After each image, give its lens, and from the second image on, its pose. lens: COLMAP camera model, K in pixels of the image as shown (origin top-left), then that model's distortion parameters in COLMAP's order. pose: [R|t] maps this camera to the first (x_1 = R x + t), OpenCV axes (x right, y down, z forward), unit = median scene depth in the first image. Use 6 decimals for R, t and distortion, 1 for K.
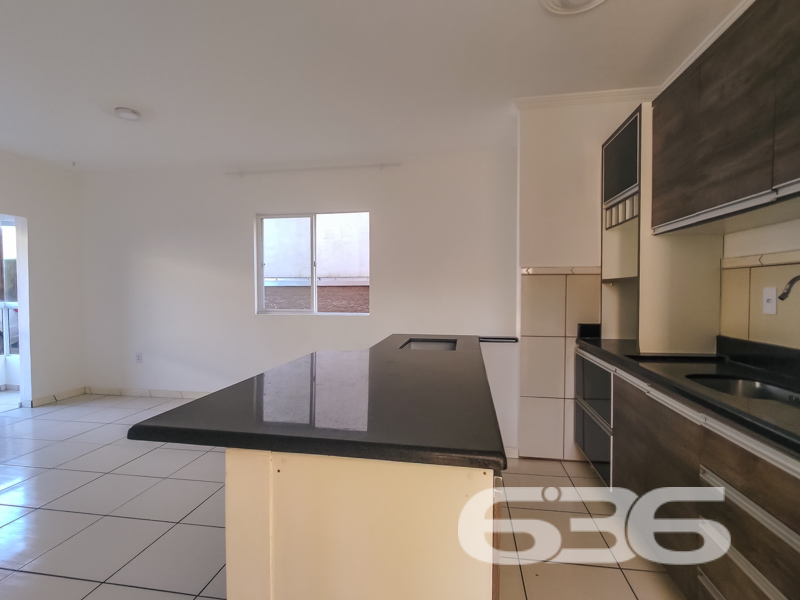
lens RADIAL K [[405.2, 0, 400.0], [0, 405.2, 300.0], [0, 0, 1]] dist [0.004609, 0.000658]
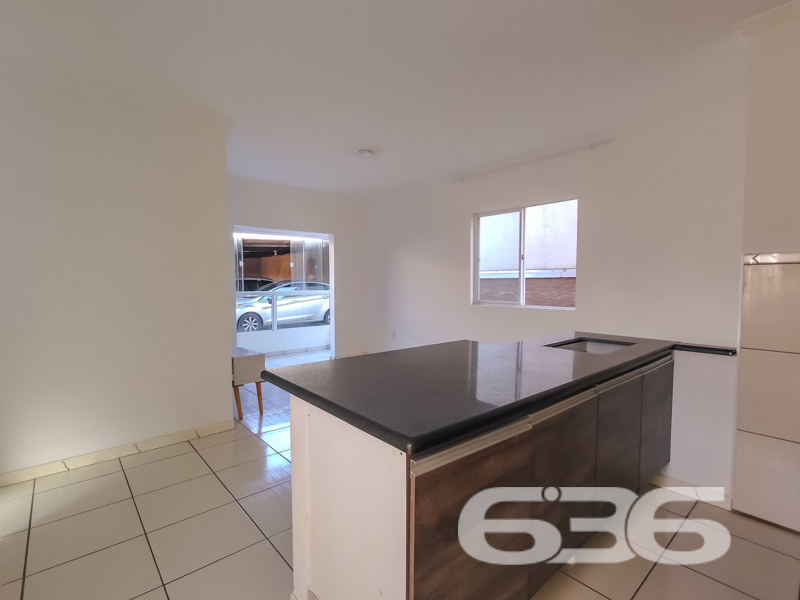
lens RADIAL K [[401.8, 0, 401.1], [0, 401.8, 303.7], [0, 0, 1]] dist [-0.000445, 0.000158]
pose [[0.762864, 0.036100, -0.645550, 0.234630], [-0.013115, 0.999099, 0.040373, -0.009912], [0.646426, -0.022333, 0.762650, 0.033611]]
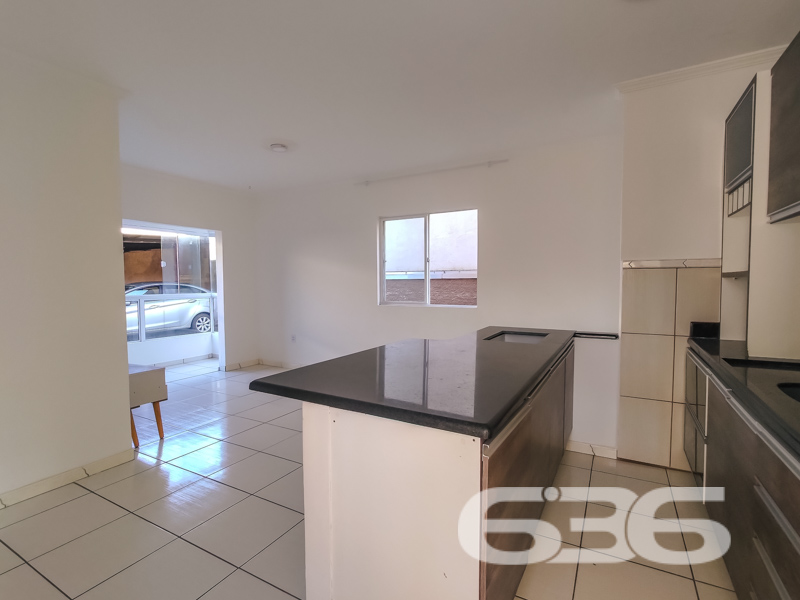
lens RADIAL K [[405.2, 0, 400.0], [0, 405.2, 300.0], [0, 0, 1]] dist [0.004609, 0.000658]
pose [[0.937498, 0.011974, -0.347785, 0.111266], [-0.003657, 0.999692, 0.024561, -0.008150], [0.347972, -0.021754, 0.937253, -0.060818]]
